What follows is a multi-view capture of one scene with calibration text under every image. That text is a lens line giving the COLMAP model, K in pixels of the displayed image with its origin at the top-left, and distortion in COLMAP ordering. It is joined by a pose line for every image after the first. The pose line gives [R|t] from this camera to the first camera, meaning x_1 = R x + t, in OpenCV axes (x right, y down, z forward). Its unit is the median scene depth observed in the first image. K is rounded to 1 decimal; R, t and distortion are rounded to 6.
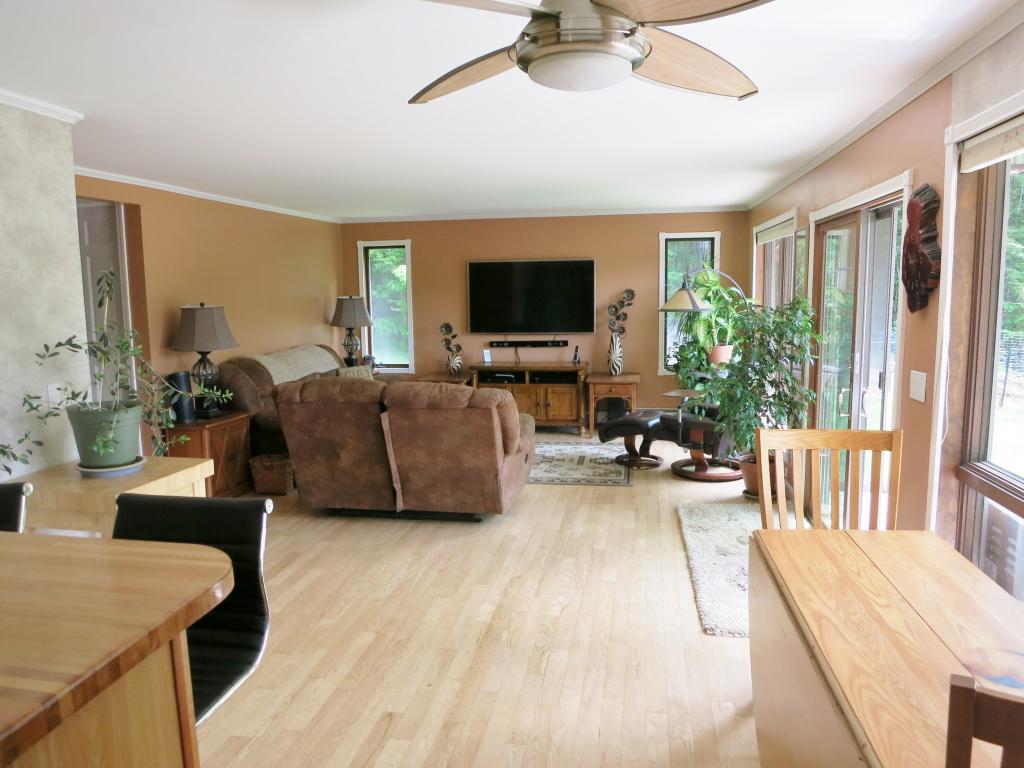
lens RADIAL K [[736.1, 0, 518.1], [0, 736.1, 387.7], [0, 0, 1]] dist [-0.031828, -0.009056]
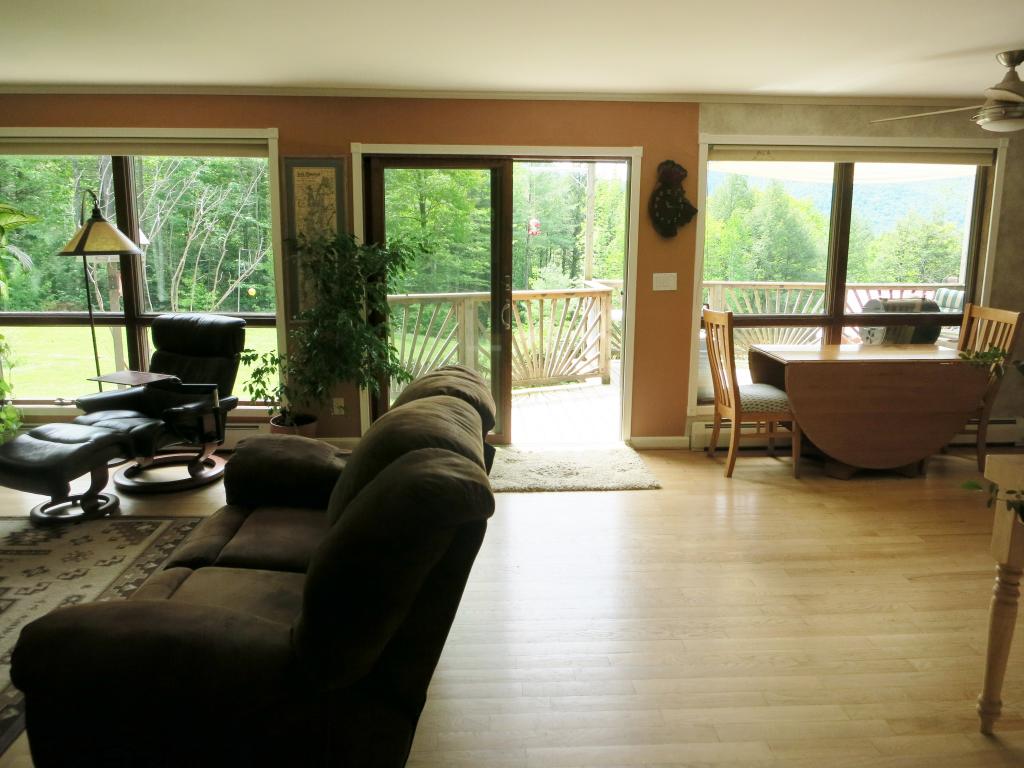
lens RADIAL K [[736.1, 0, 508.1], [0, 736.1, 381.5], [0, 0, 1]] dist [-0.031828, -0.009056]
pose [[-0.223797, -0.165147, 0.960542, -0.844641], [0.130360, 0.971612, 0.197423, -0.130694], [-0.965879, 0.169399, -0.195915, 1.398309]]
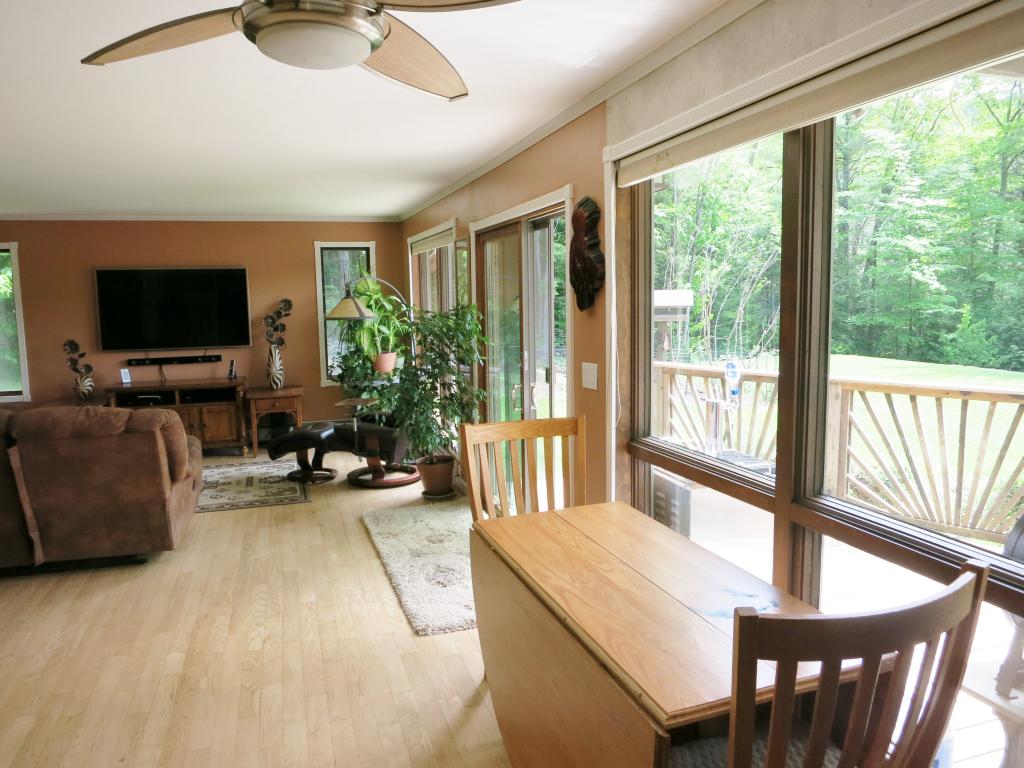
lens RADIAL K [[736.1, 0, 511.8], [0, 736.1, 384.9], [0, 0, 1]] dist [-0.031828, -0.009056]
pose [[0.889704, -0.056935, 0.452973, -0.059927], [0.067025, 0.997732, -0.006238, 0.008541], [-0.451590, 0.035911, 0.891502, 0.033894]]
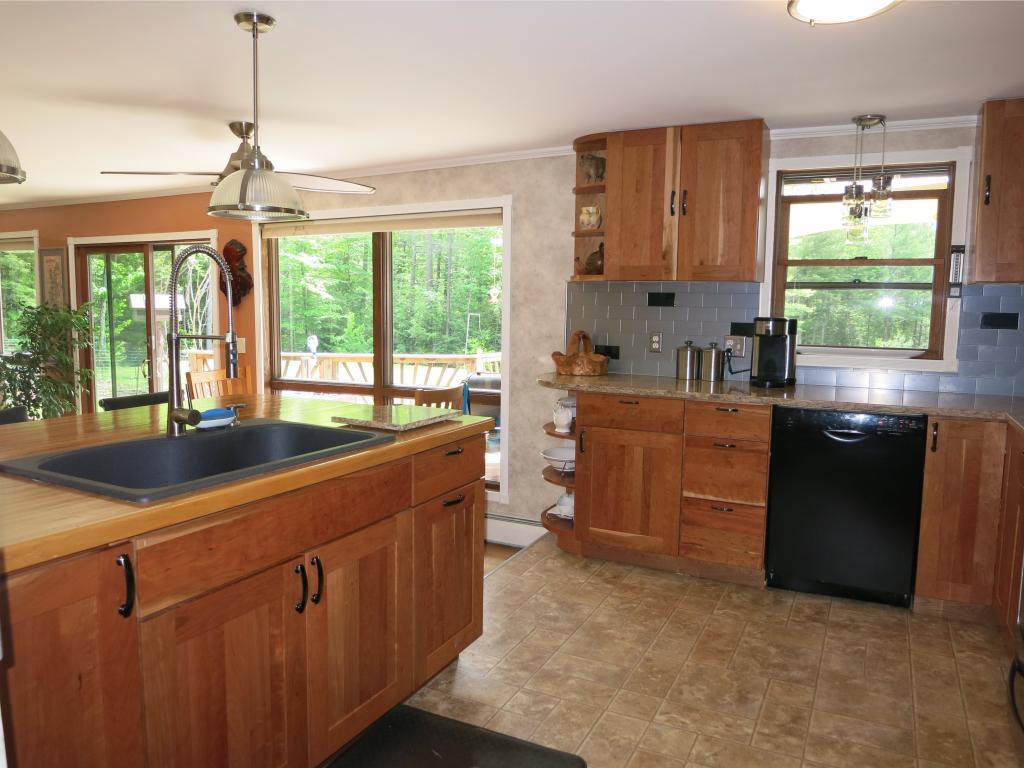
lens RADIAL K [[736.1, 0, 510.9], [0, 736.1, 378.2], [0, 0, 1]] dist [-0.031828, -0.009056]
pose [[0.303186, -0.082007, 0.949396, -0.850148], [0.112694, 0.992384, 0.049732, 0.054405], [-0.946244, 0.091913, 0.310119, -0.205214]]
